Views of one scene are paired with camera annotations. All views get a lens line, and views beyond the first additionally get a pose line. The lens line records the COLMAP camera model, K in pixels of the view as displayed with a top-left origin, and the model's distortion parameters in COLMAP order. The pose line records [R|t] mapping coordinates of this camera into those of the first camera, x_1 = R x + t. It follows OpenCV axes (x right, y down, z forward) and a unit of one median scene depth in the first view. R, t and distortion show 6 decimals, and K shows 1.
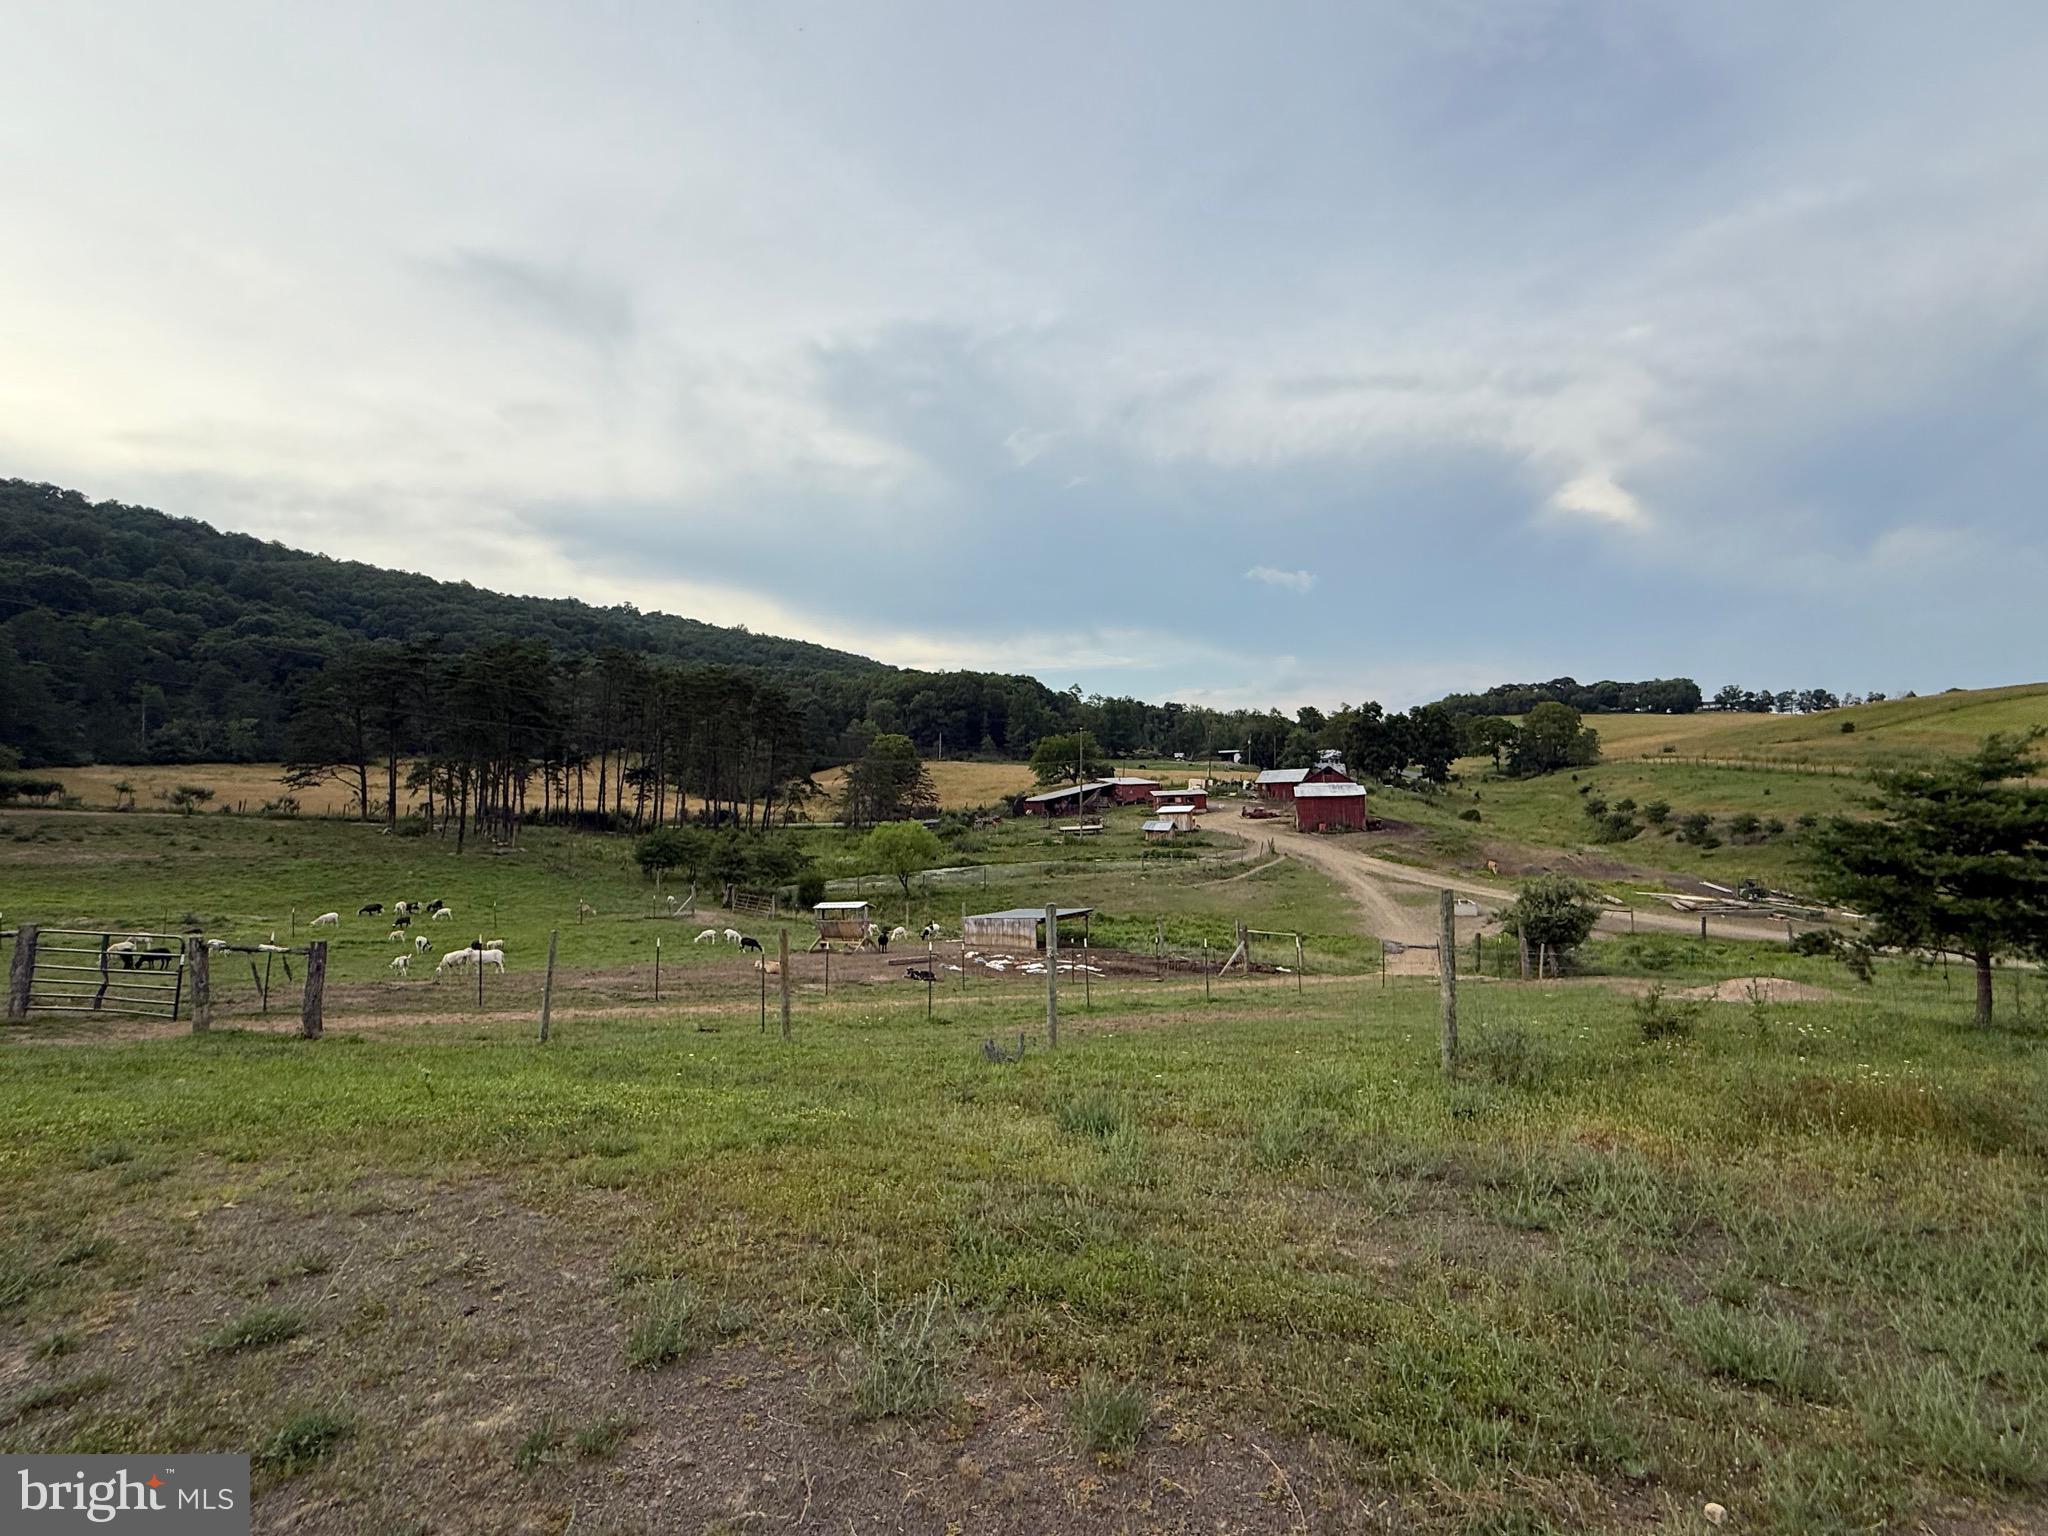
lens RADIAL K [[1003.3, 0, 1019.9], [0, 1003.3, 765.9], [0, 0, 1]] dist [-0.003120, 0.000352]
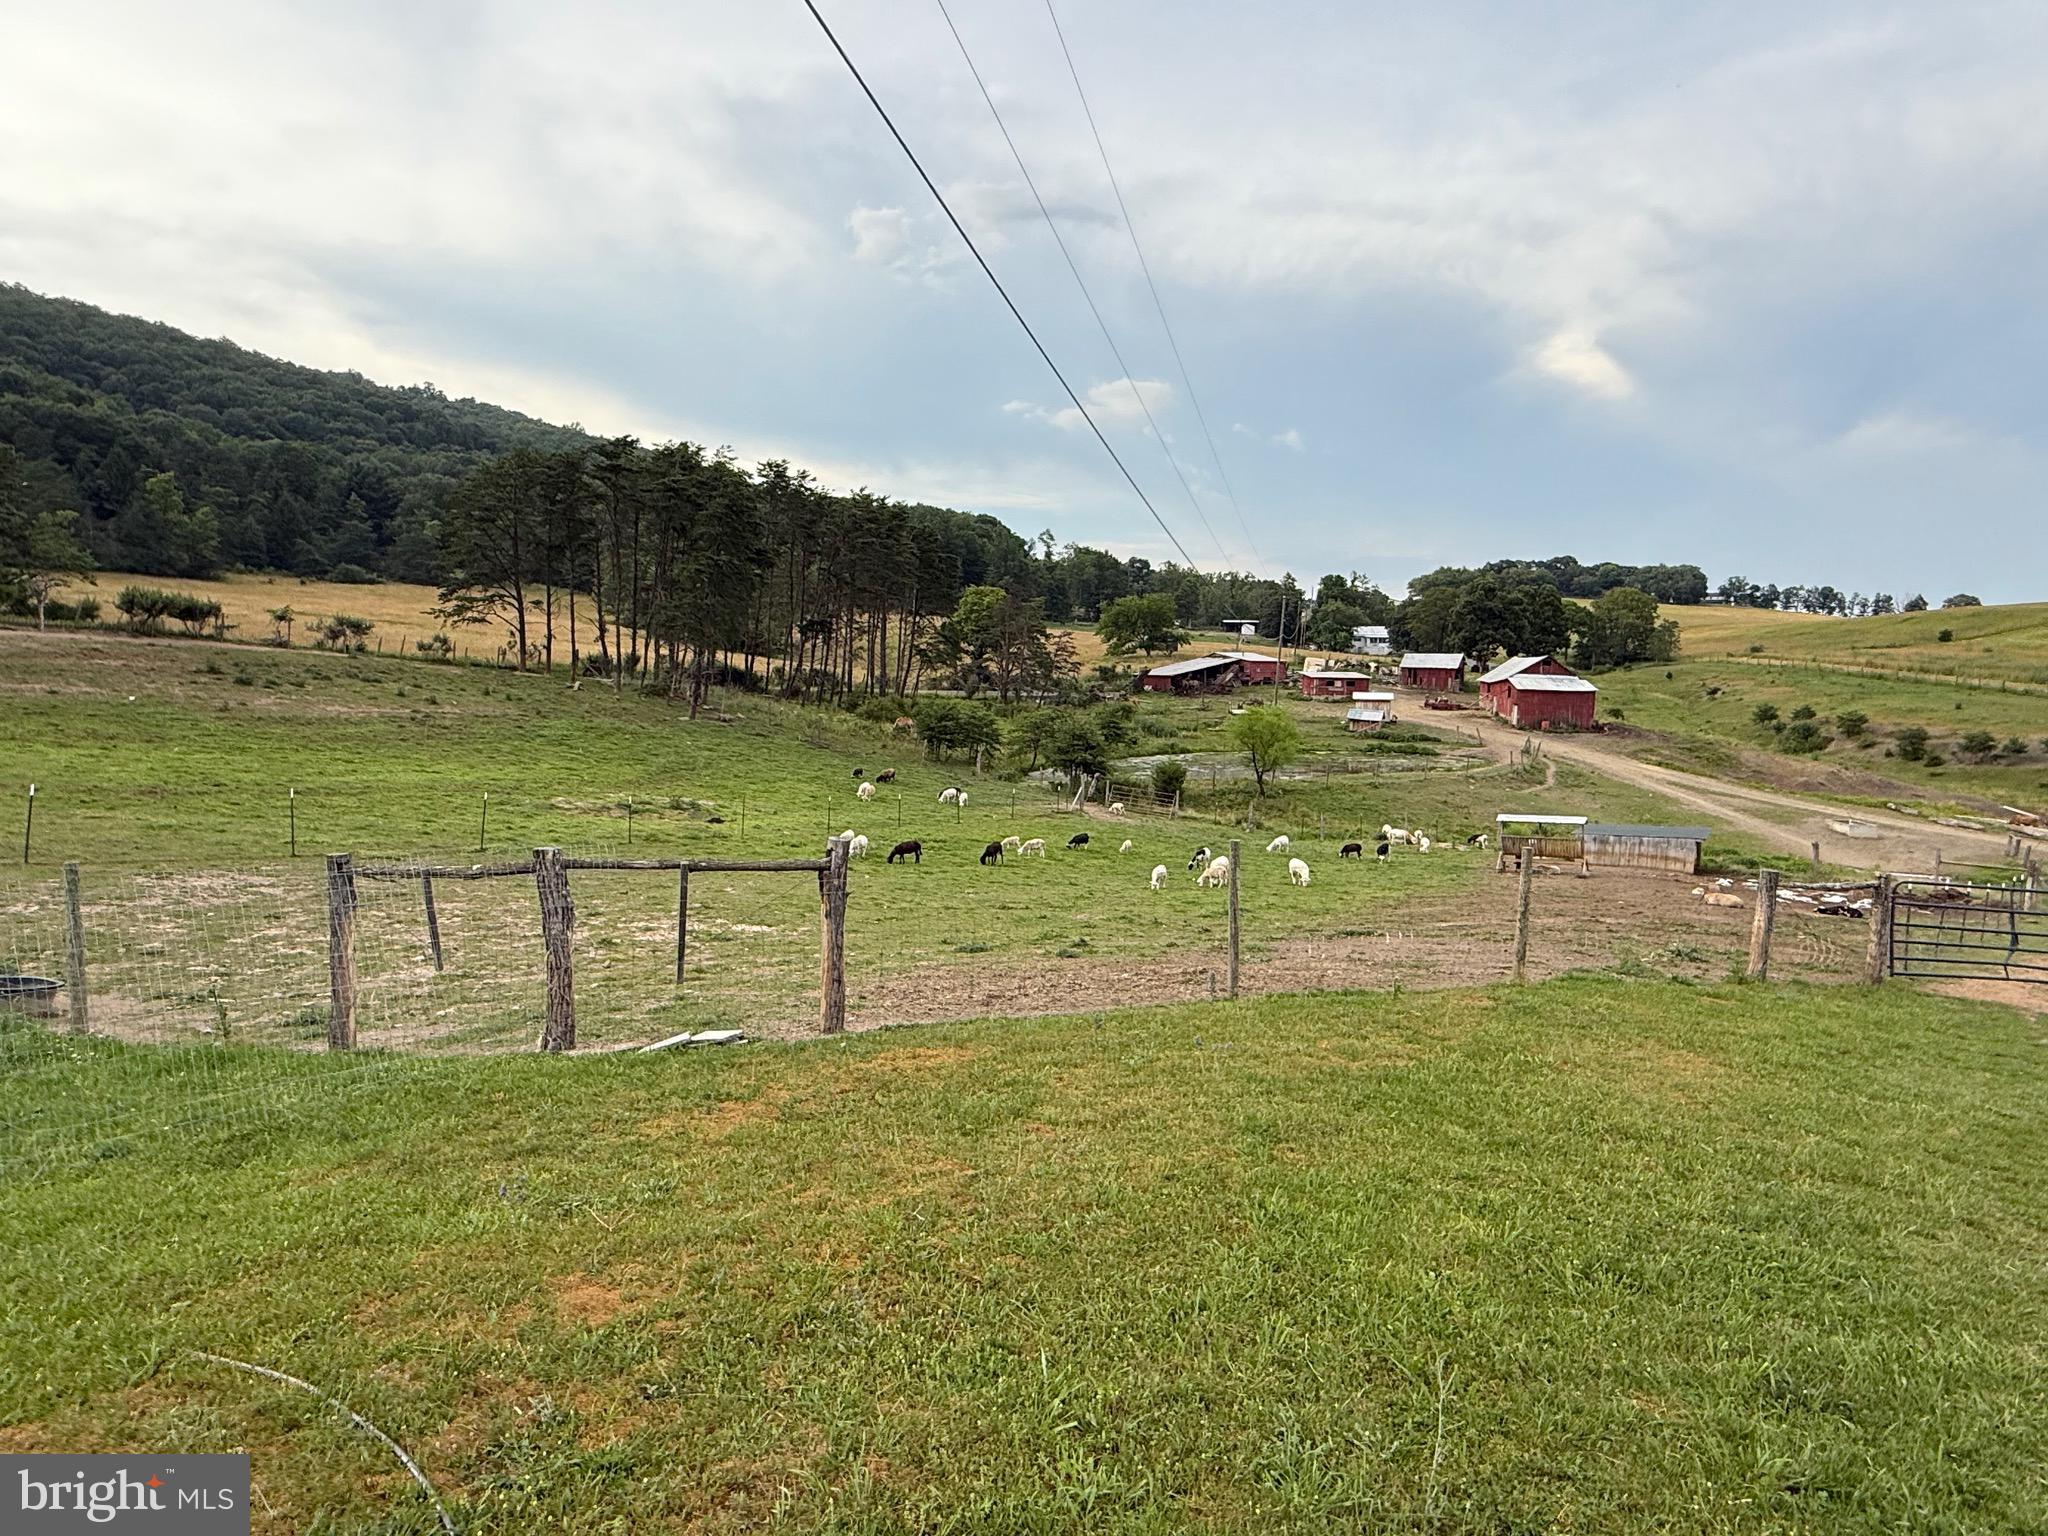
lens RADIAL K [[1173.7, 0, 1027.7], [0, 1173.7, 777.0], [0, 0, 1]] dist [-0.003761, 0.004633]
pose [[0.991467, 0.038487, 0.124547, -0.258512], [-0.054376, 0.990436, 0.126804, -0.000131], [-0.118476, -0.132494, 0.984078, 0.023434]]
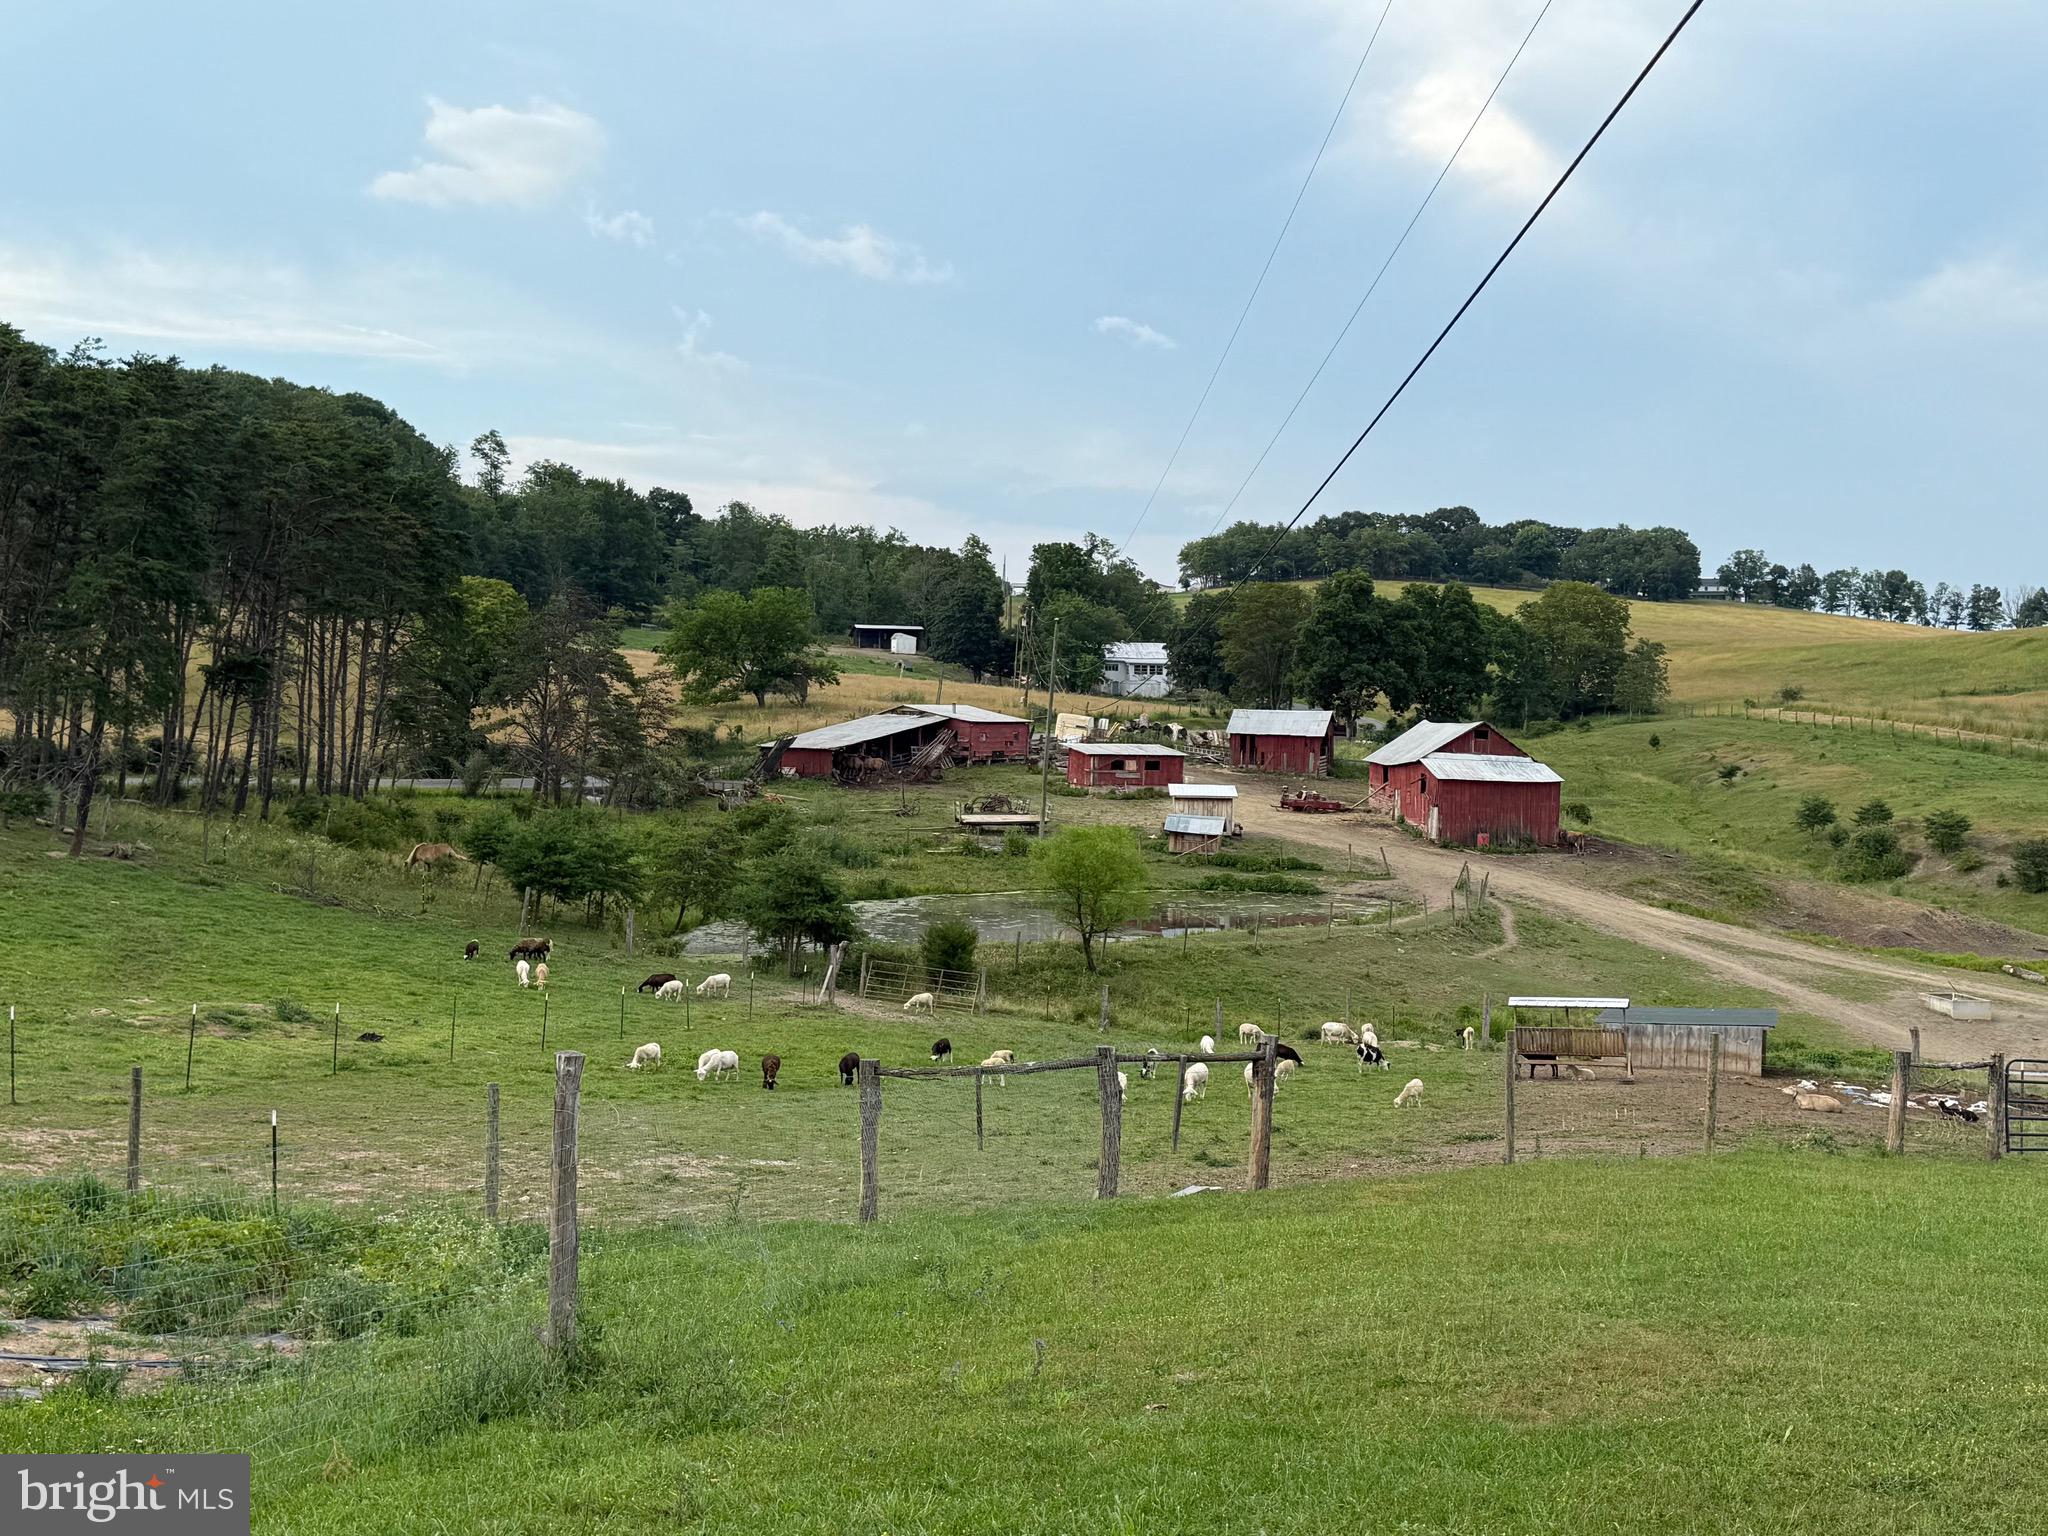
lens RADIAL K [[2425.9, 0, 1018.0], [0, 2425.9, 803.5], [0, 0, 1]] dist [0.108824, 0.000000]
pose [[0.929329, 0.041454, 0.366919, -0.362986], [-0.068434, 0.995800, 0.060826, -0.017249], [-0.362857, -0.081637, 0.928262, -0.087177]]
